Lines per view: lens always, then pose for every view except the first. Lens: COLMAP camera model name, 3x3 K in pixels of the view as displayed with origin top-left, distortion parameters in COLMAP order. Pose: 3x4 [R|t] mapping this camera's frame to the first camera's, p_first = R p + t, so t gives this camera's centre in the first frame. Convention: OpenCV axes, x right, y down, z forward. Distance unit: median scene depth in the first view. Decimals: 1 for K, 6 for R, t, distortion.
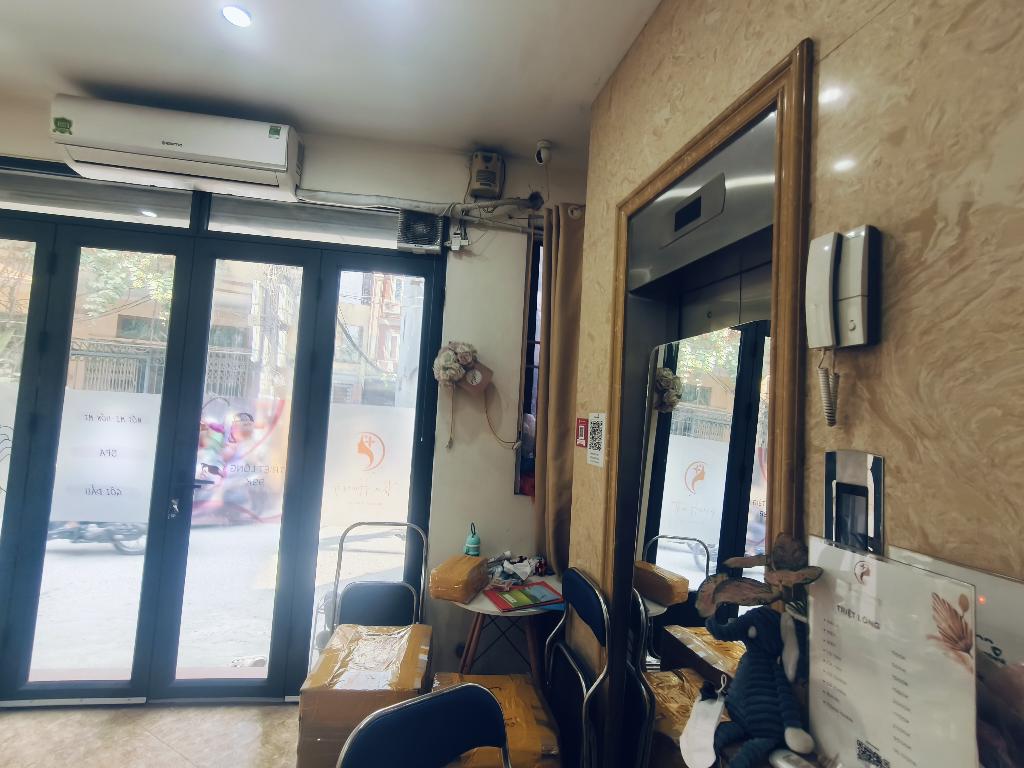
lens RADIAL K [[475.6, 0, 516.1], [0, 475.6, 385.0], [0, 0, 1]] dist [-0.000298, 0.007067]
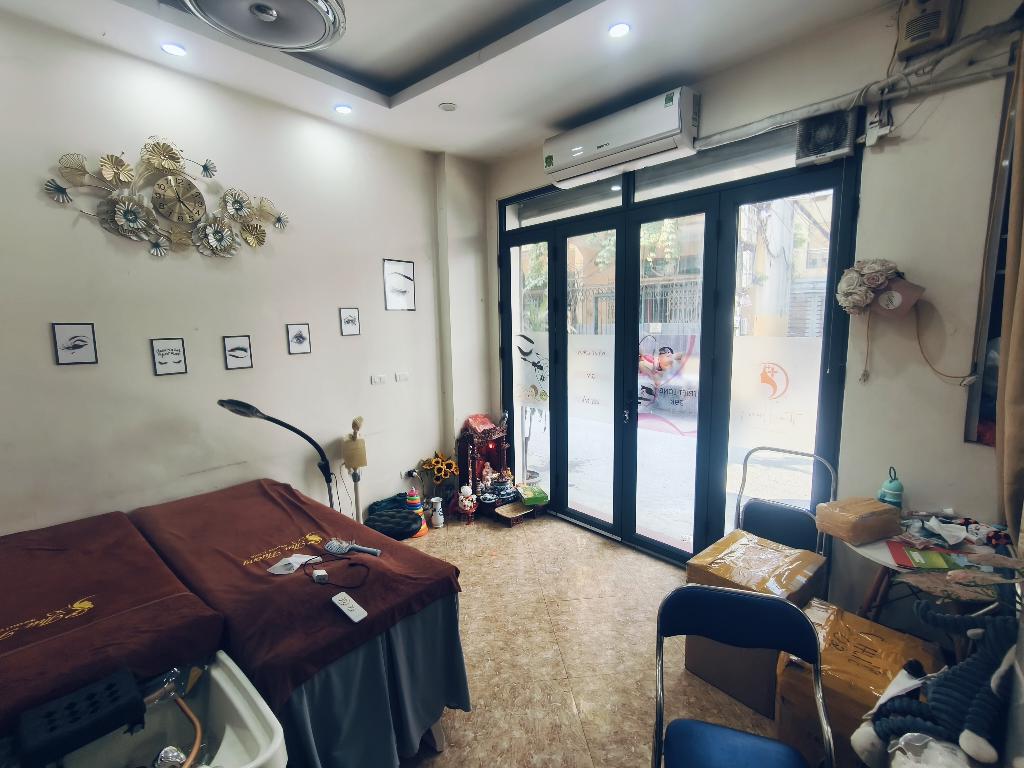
lens RADIAL K [[475.6, 0, 516.1], [0, 475.6, 385.0], [0, 0, 1]] dist [-0.000298, 0.007067]
pose [[0.579450, 0.043863, -0.813826, 0.213325], [0.101973, 0.986802, 0.125792, -0.039797], [0.808603, -0.155878, 0.567330, -0.035676]]
